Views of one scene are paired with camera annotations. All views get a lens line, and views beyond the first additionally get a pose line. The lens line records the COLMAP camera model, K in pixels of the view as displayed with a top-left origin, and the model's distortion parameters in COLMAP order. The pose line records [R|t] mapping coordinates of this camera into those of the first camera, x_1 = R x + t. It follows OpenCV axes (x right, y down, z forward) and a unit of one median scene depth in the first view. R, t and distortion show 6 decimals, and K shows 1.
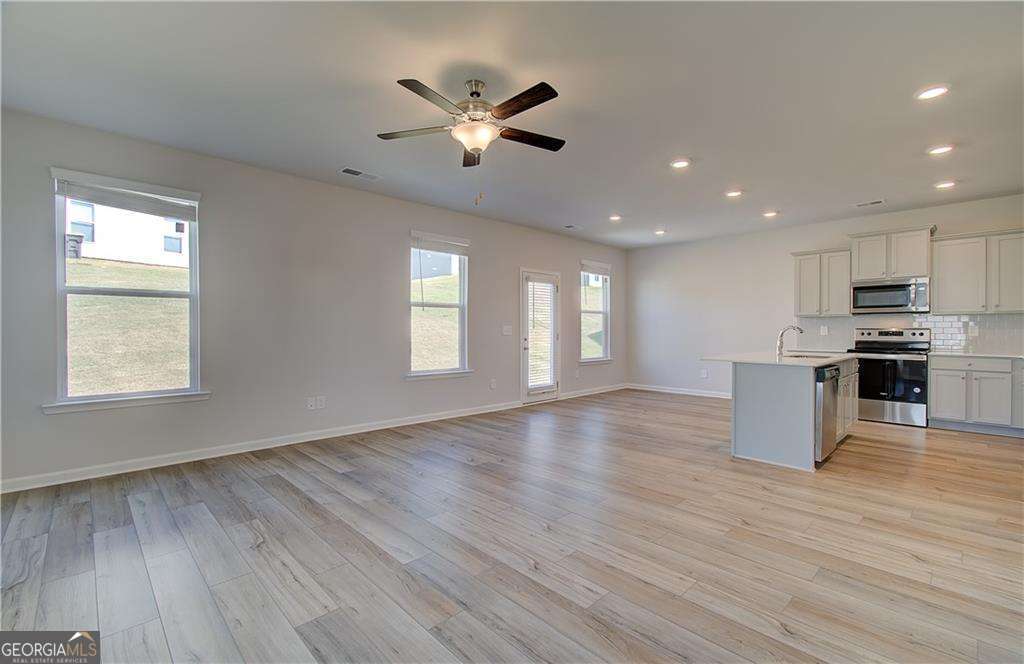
lens RADIAL K [[443.6, 0, 513.1], [0, 443.6, 334.7], [0, 0, 1]] dist [-0.010547, 0.003115]
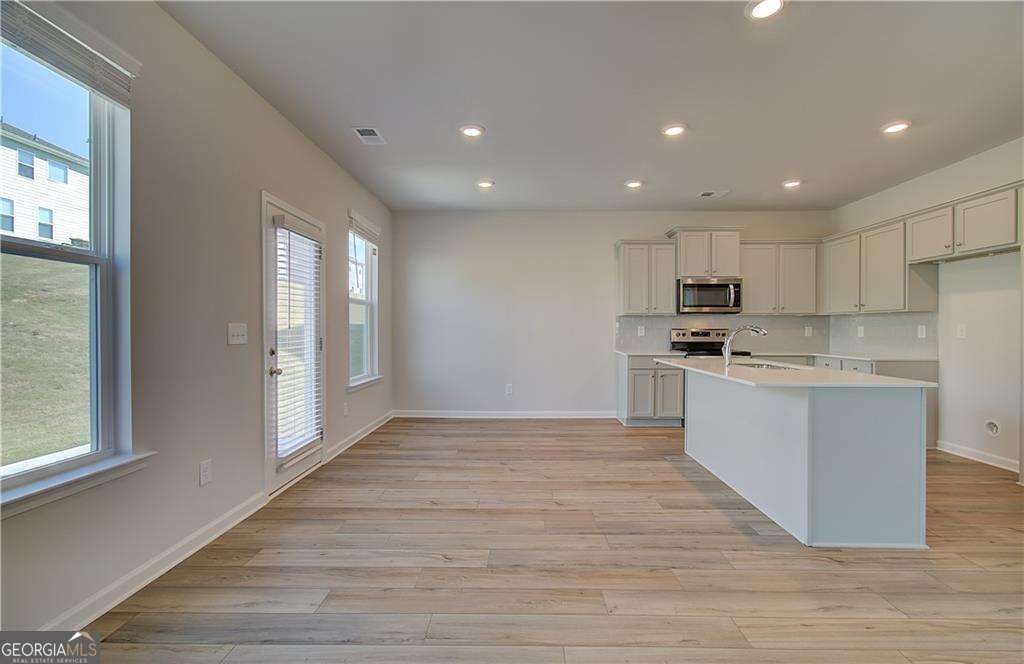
lens RADIAL K [[443.6, 0, 504.4], [0, 443.6, 329.8], [0, 0, 1]] dist [-0.010547, 0.003115]
pose [[0.713905, -0.002636, 0.700238, -0.148490], [0.007276, 0.999967, -0.003654, -0.012005], [-0.700205, 0.007703, 0.713900, 0.615774]]
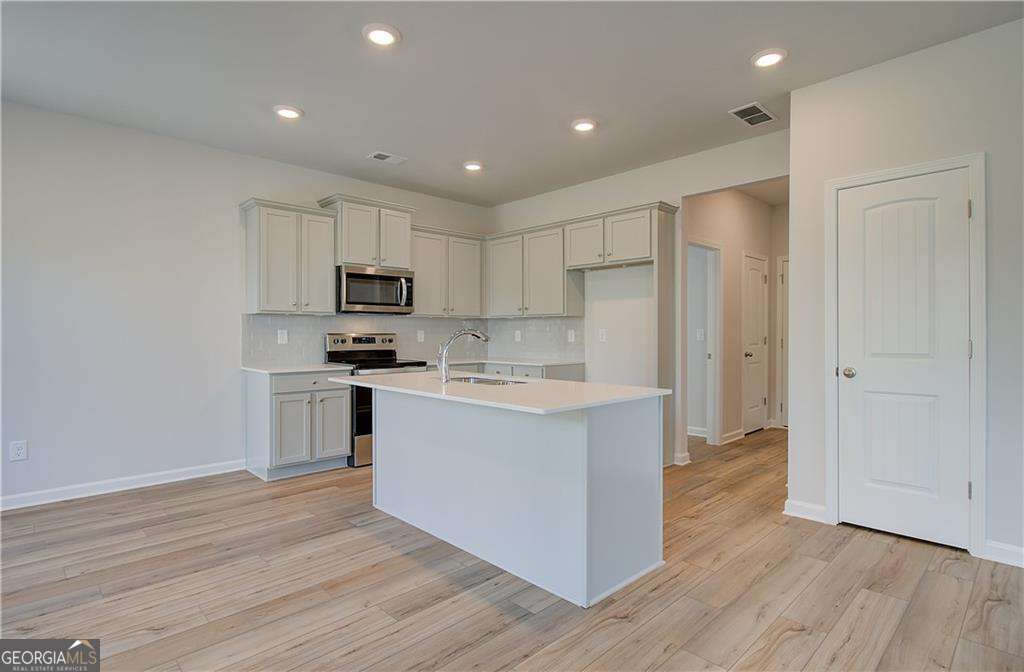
lens RADIAL K [[520.3, 0, 514.5], [0, 520.3, 334.9], [0, 0, 1]] dist [-0.002138, -0.002497]
pose [[-0.017145, -0.003160, 0.999848, -0.035524], [0.010573, 0.999939, 0.003341, -0.012346], [-0.999797, 0.010629, -0.017111, 0.775140]]
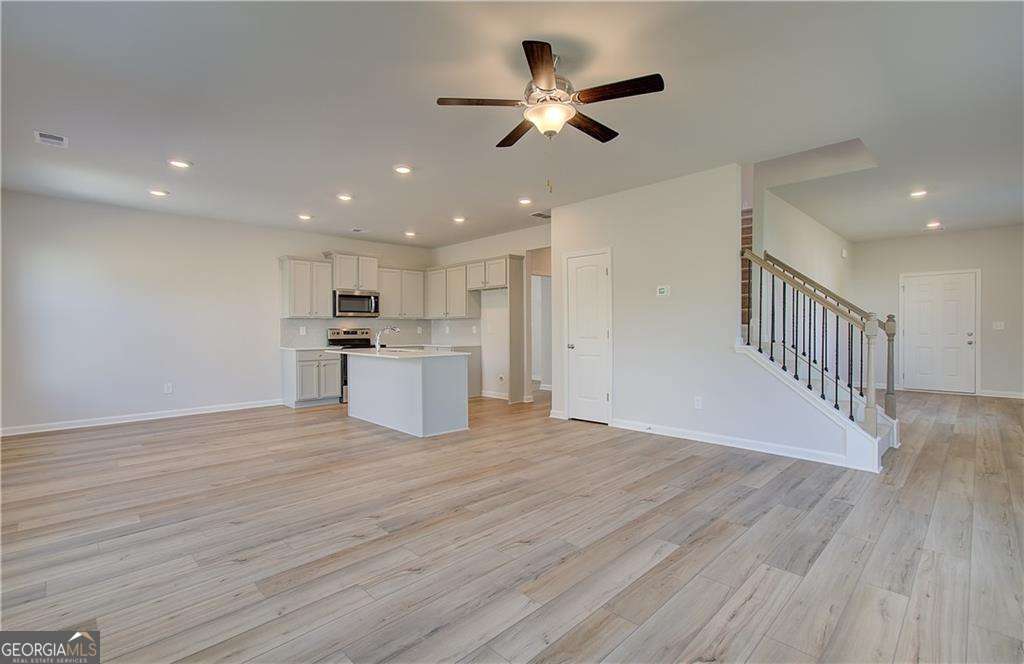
lens RADIAL K [[467.4, 0, 518.3], [0, 467.4, 333.1], [0, 0, 1]] dist [-0.000470, 0.003024]
pose [[-0.022002, -0.010230, 0.999706, -0.535792], [0.016365, 0.999810, 0.010591, -0.008021], [-0.999624, 0.016593, -0.021830, 0.550149]]
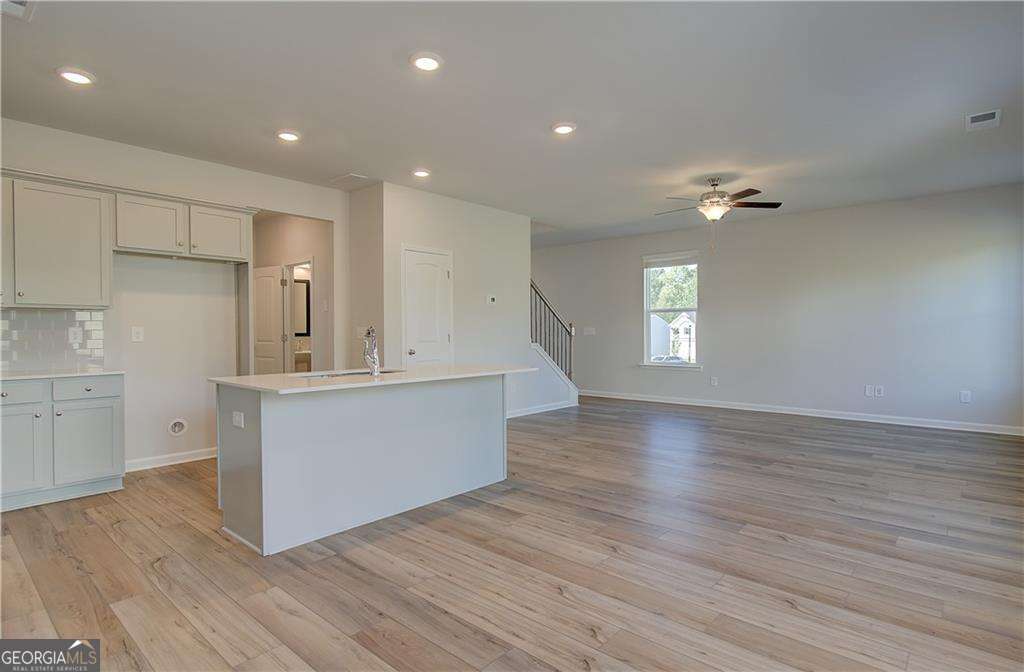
lens RADIAL K [[520.3, 0, 511.5], [0, 520.3, 332.4], [0, 0, 1]] dist [-0.002138, -0.002497]
pose [[-0.996154, 0.007488, -0.087294, 0.409790], [0.006325, 0.999888, 0.013598, -0.016545], [0.087386, 0.012994, -0.996090, 1.432540]]
